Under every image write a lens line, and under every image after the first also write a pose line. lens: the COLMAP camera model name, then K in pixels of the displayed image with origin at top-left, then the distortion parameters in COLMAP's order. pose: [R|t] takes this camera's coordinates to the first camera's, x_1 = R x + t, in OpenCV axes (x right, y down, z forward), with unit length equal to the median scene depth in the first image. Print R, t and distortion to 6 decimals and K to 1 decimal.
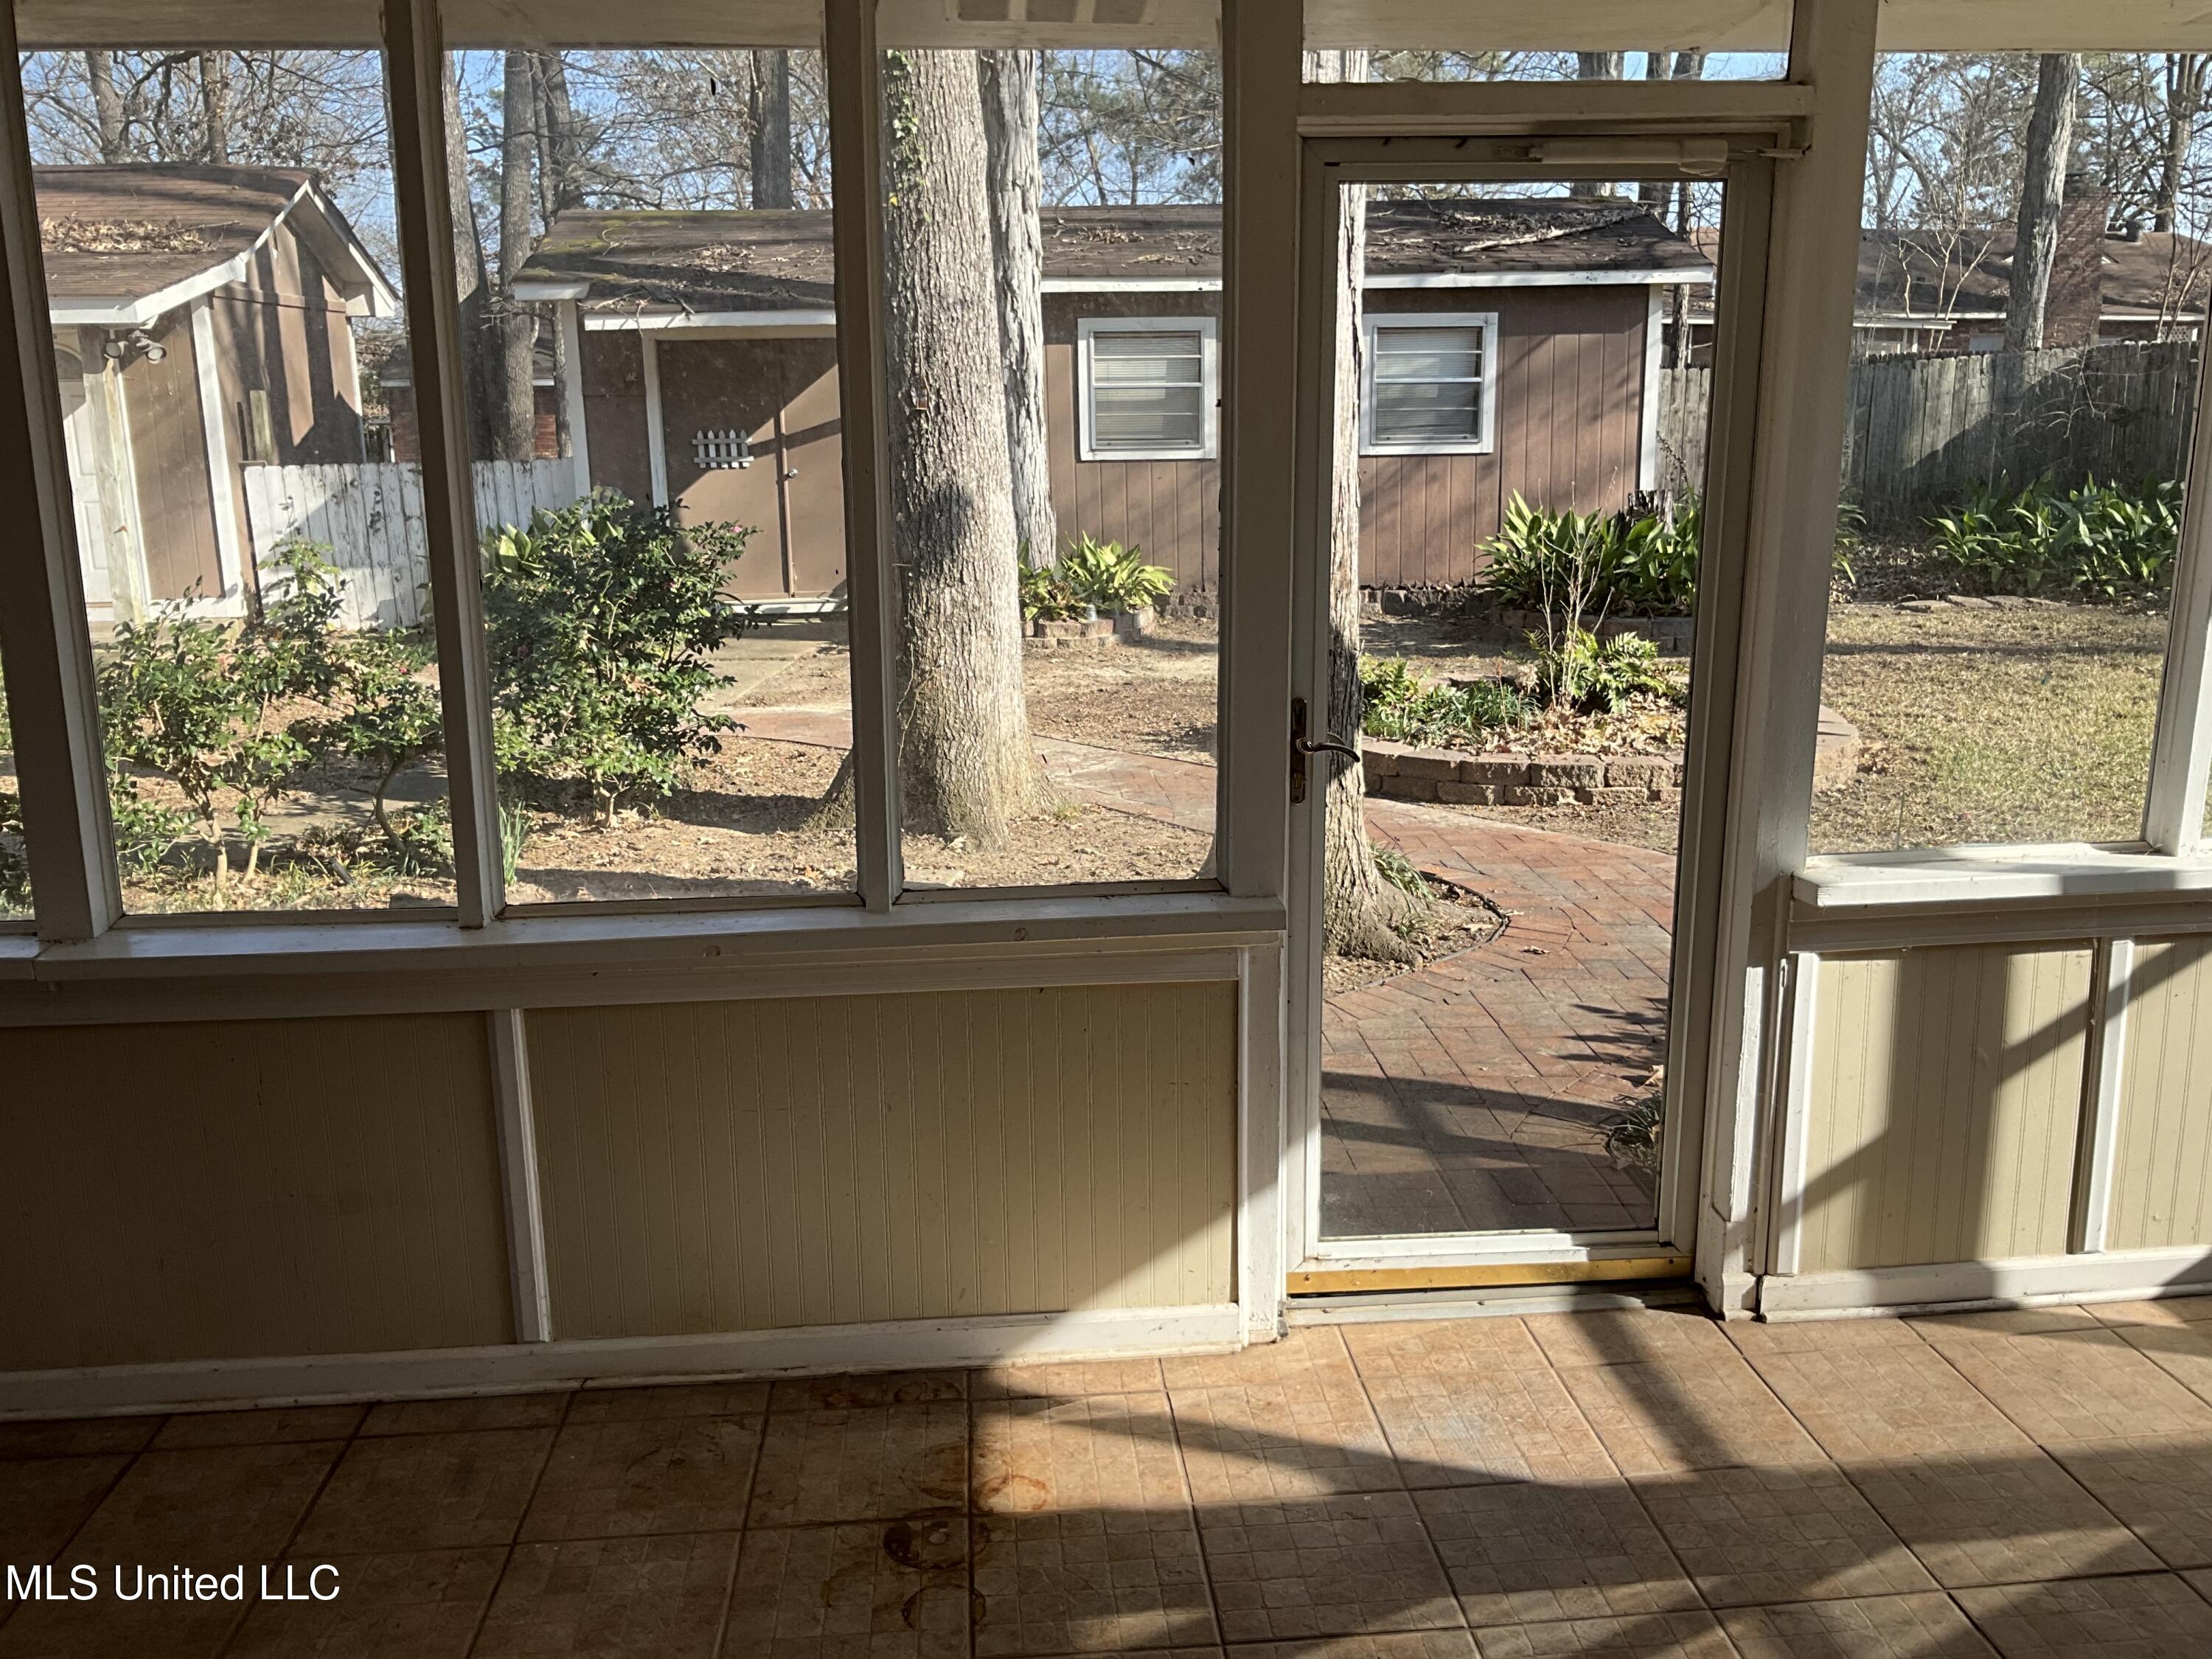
lens RADIAL K [[1821.4, 0, 1106.0], [0, 1821.4, 829.5], [0, 0, 1]] dist [0.111198, -0.238626]
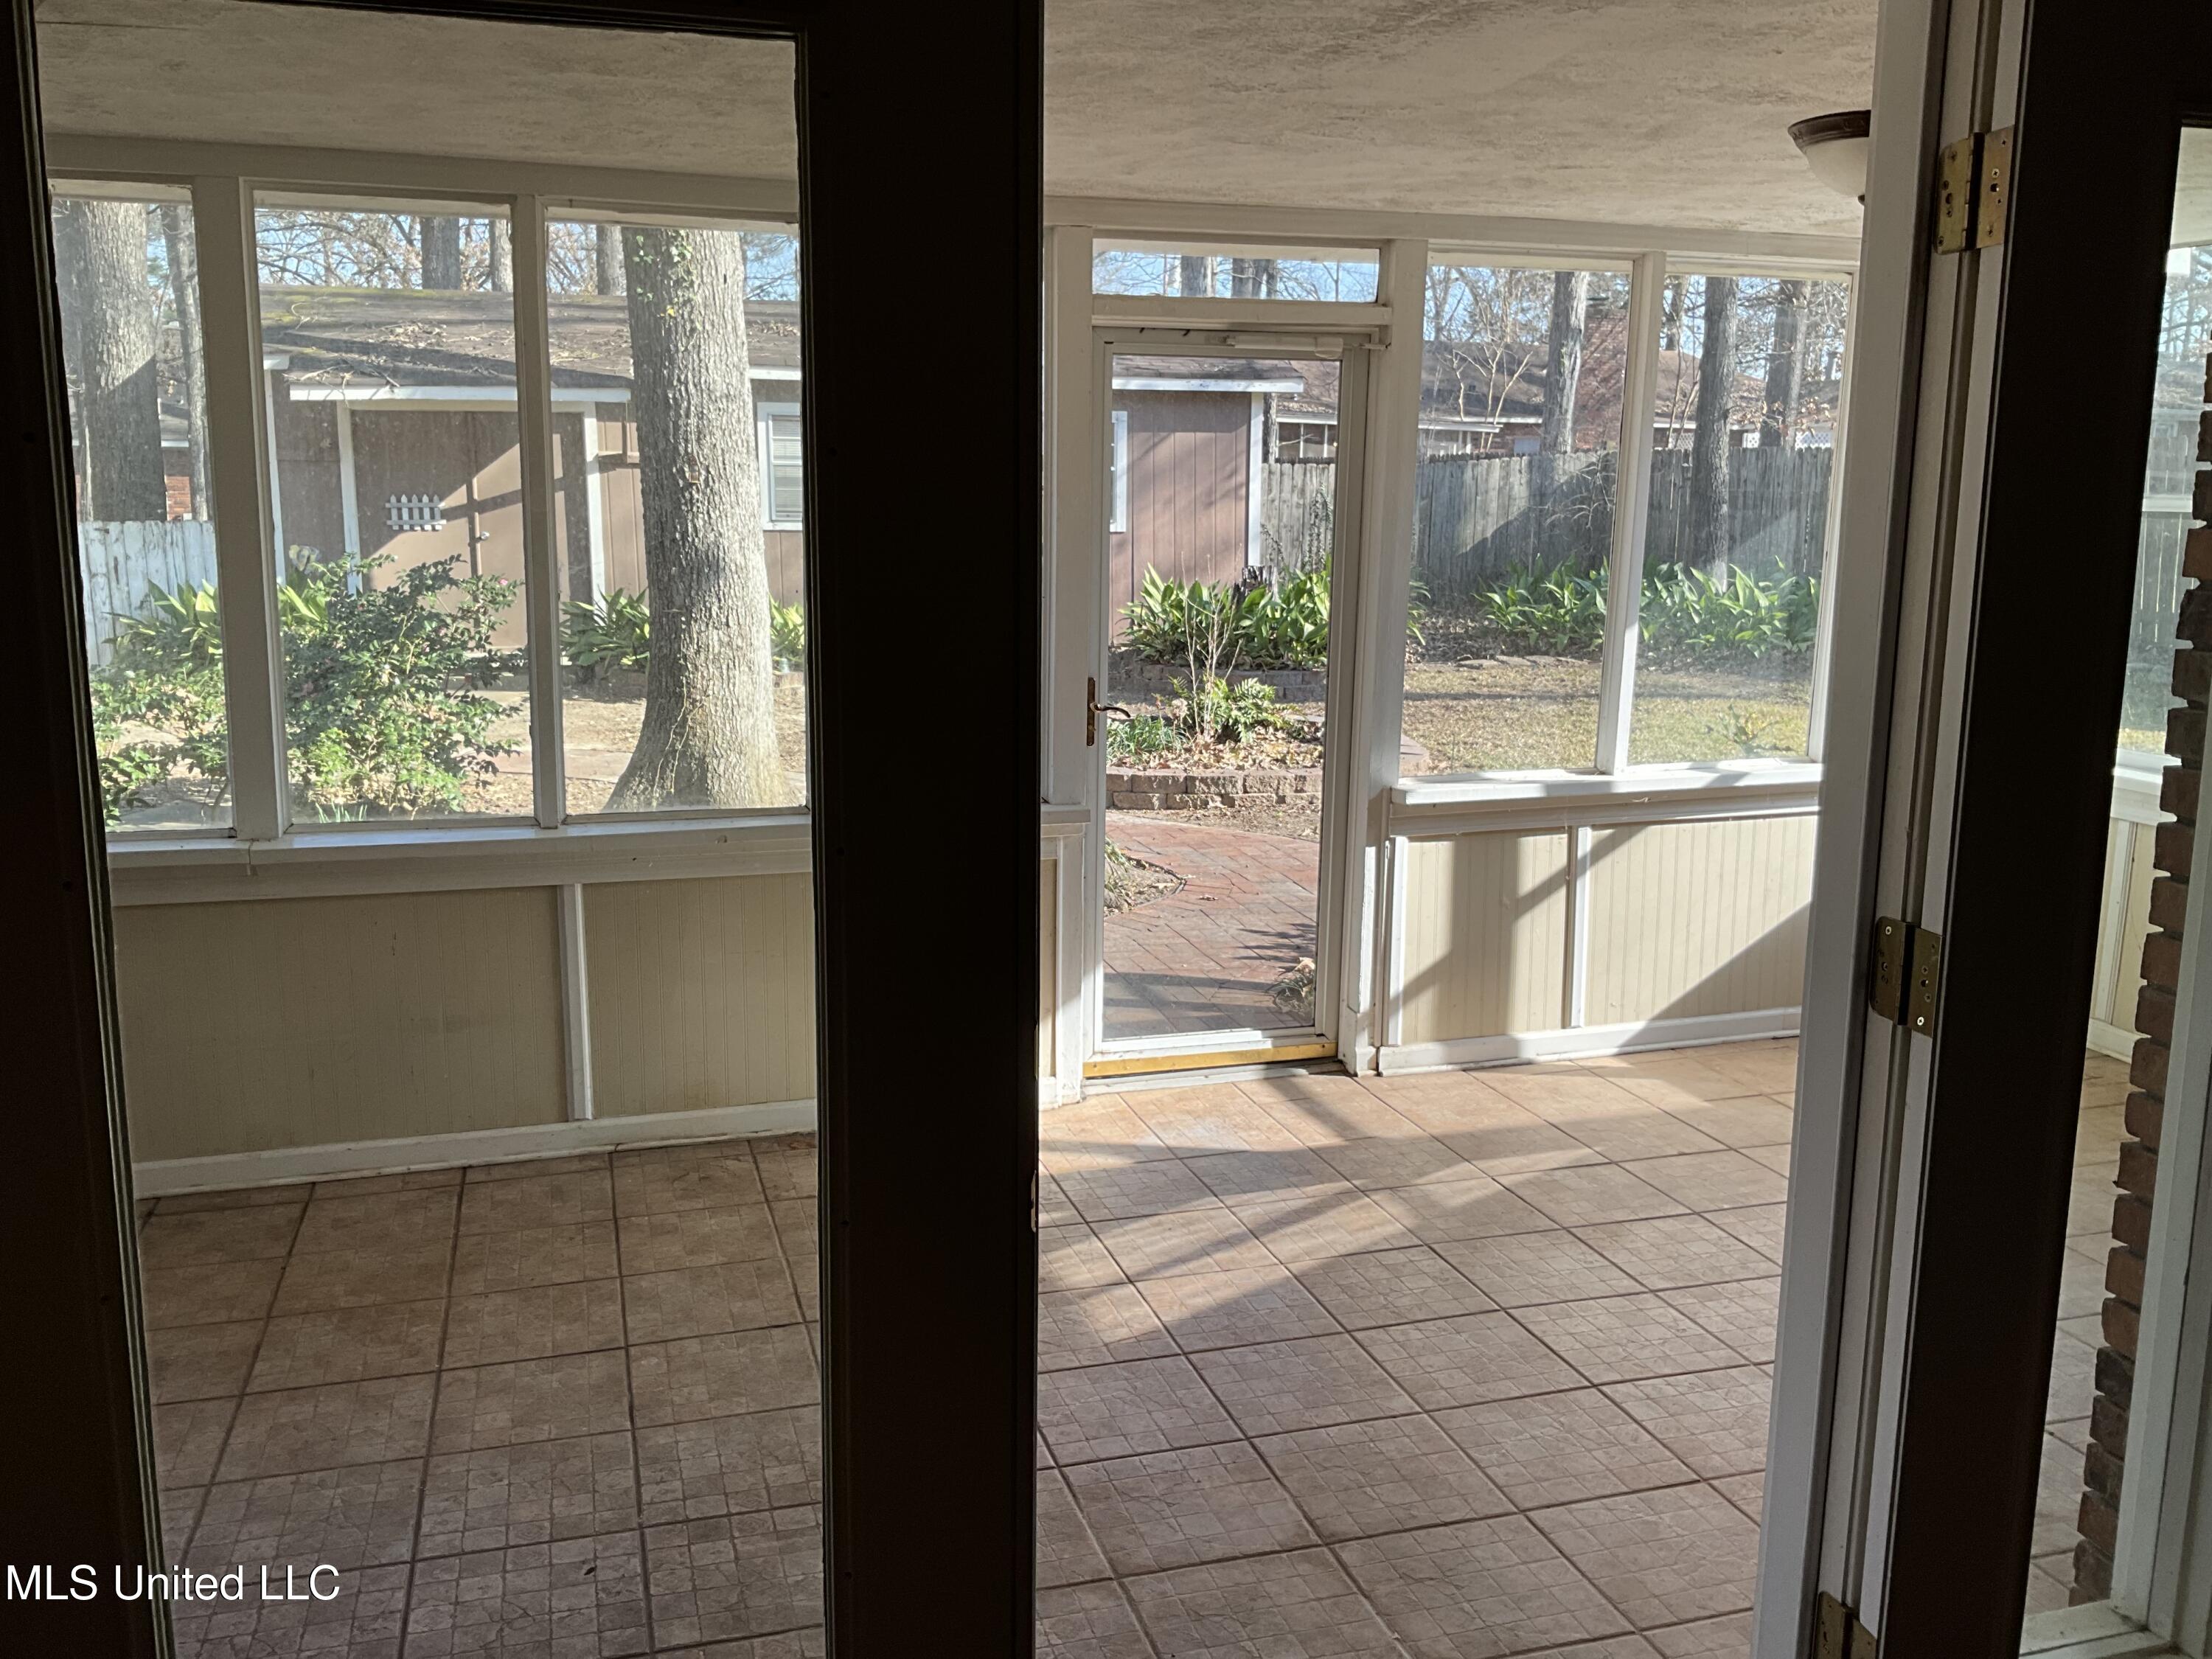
lens RADIAL K [[1821.4, 0, 1106.0], [0, 1821.4, 829.5], [0, 0, 1]] dist [0.111198, -0.238626]
pose [[0.977822, -0.016441, 0.208791, -0.069612], [0.024980, 0.998953, -0.038327, 0.039453], [-0.207942, 0.042692, 0.977209, -0.172493]]
